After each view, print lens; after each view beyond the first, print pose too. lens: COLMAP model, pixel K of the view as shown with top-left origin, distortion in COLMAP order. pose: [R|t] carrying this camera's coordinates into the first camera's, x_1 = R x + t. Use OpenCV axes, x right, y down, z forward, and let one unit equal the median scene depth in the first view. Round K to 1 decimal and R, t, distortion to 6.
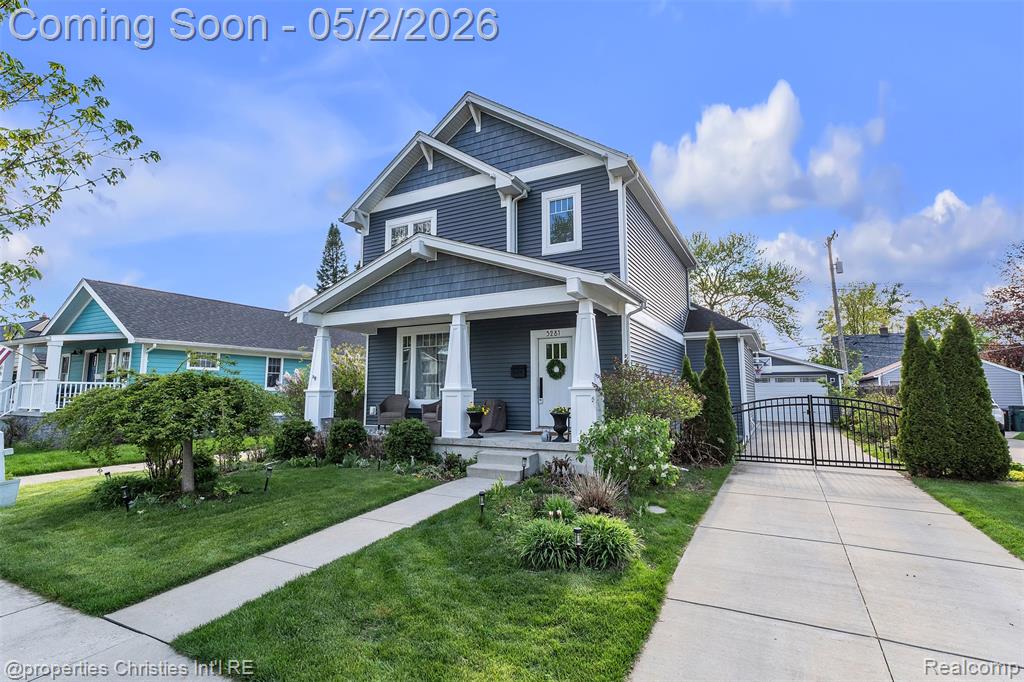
lens RADIAL K [[449.3, 0, 512.0], [0, 449.3, 341.0], [0, 0, 1]] dist [-0.021190, 0.000009]
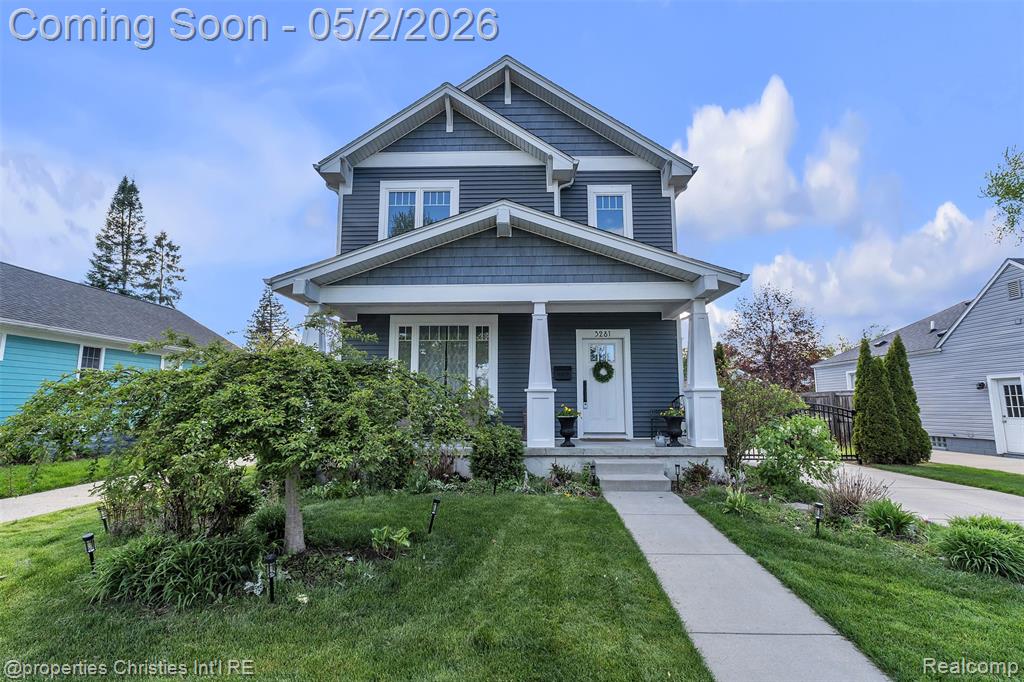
lens RADIAL K [[449.3, 0, 512.0], [0, 449.3, 341.0], [0, 0, 1]] dist [-0.021190, 0.000009]
pose [[0.905827, 0.062974, 0.418942, -0.457389], [-0.051549, 0.997926, -0.038549, 0.042682], [-0.420501, 0.013323, 0.907194, 0.215474]]
